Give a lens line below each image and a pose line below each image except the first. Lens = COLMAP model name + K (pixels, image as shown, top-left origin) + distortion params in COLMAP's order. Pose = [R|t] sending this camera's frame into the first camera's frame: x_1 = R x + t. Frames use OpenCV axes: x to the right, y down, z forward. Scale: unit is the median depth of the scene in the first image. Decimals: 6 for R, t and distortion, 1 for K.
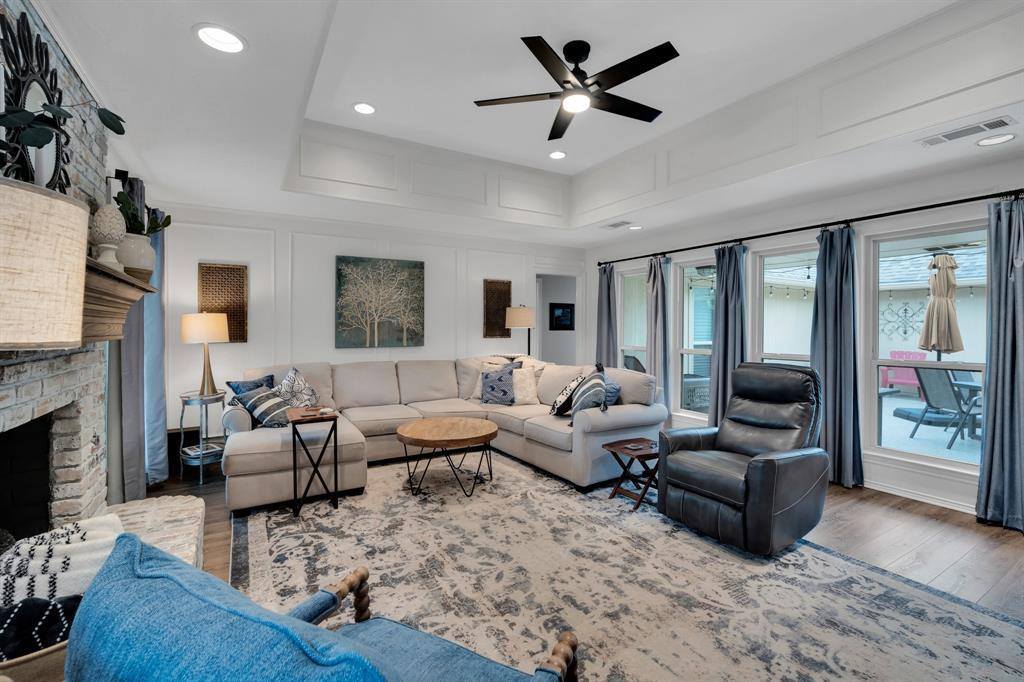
lens RADIAL K [[449.9, 0, 517.8], [0, 449.9, 329.2], [0, 0, 1]] dist [-0.006103, 0.000283]
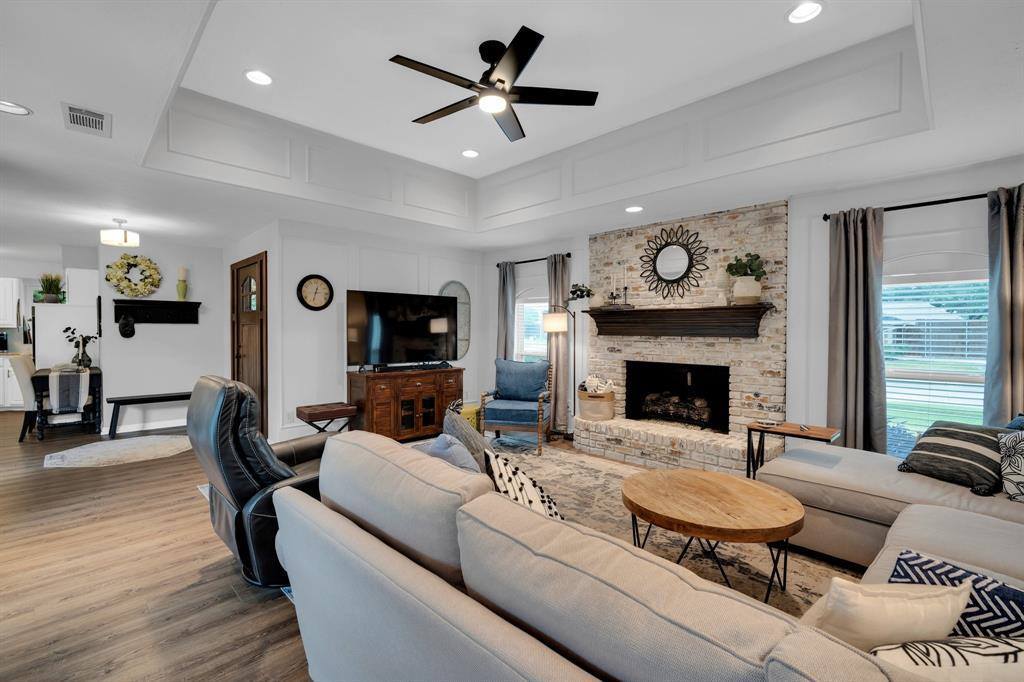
lens RADIAL K [[456.7, 0, 521.0], [0, 456.7, 335.5], [0, 0, 1]] dist [0.000205, 0.001508]
pose [[-0.970446, -0.001700, -0.241313, 0.312709], [-0.006240, 0.999818, 0.018050, -0.009322], [0.241238, 0.019022, -0.970280, 2.014361]]
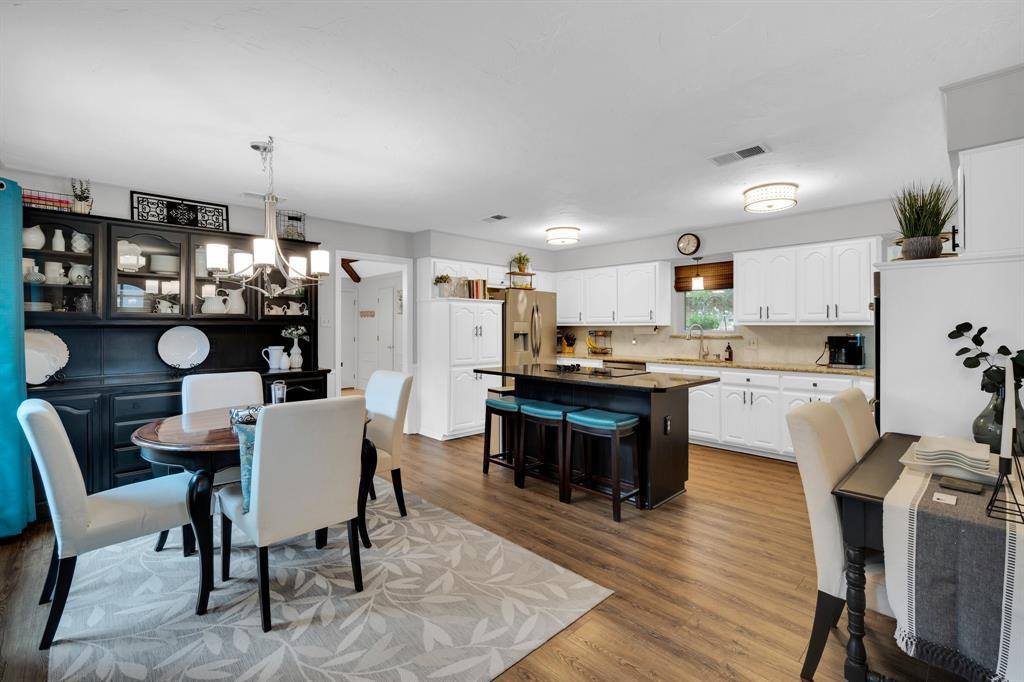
lens RADIAL K [[450.3, 0, 511.7], [0, 450.3, 328.1], [0, 0, 1]] dist [-0.031355, 0.017683]
pose [[-0.222732, -0.004591, 0.974869, 1.318388], [0.005205, 0.999969, 0.005898, 0.003645], [-0.974866, 0.006388, -0.222701, 0.292083]]
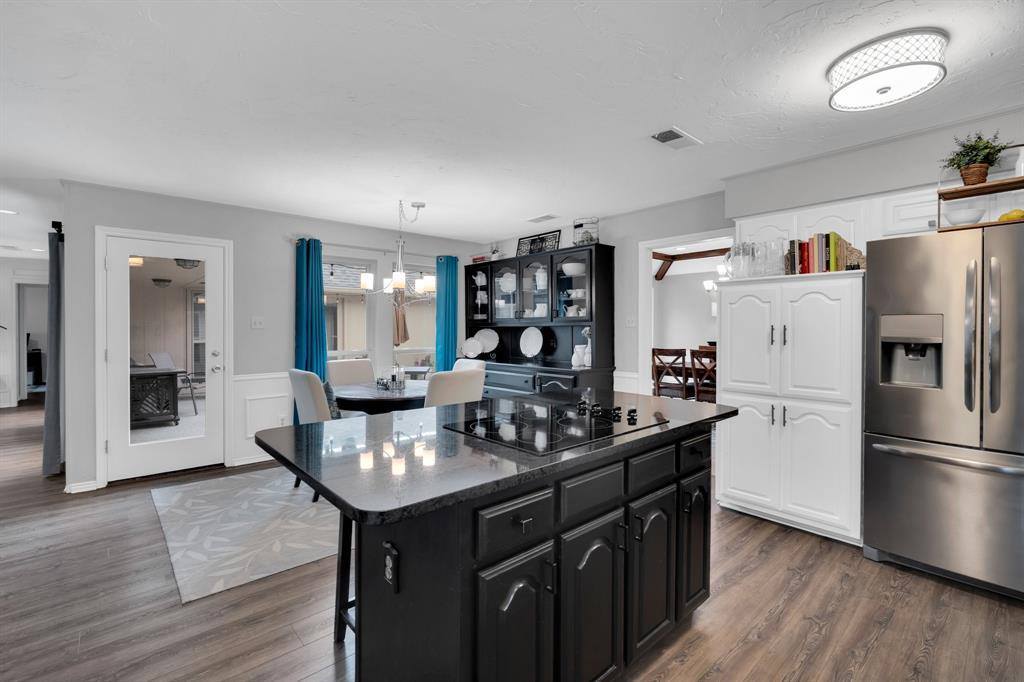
lens RADIAL K [[449.9, 0, 517.8], [0, 449.9, 329.2], [0, 0, 1]] dist [-0.006103, 0.000283]
pose [[0.980895, -0.002446, 0.194521, 2.374271], [0.002754, 0.999995, -0.001312, 0.011863], [-0.194517, 0.001822, 0.980897, -0.826997]]
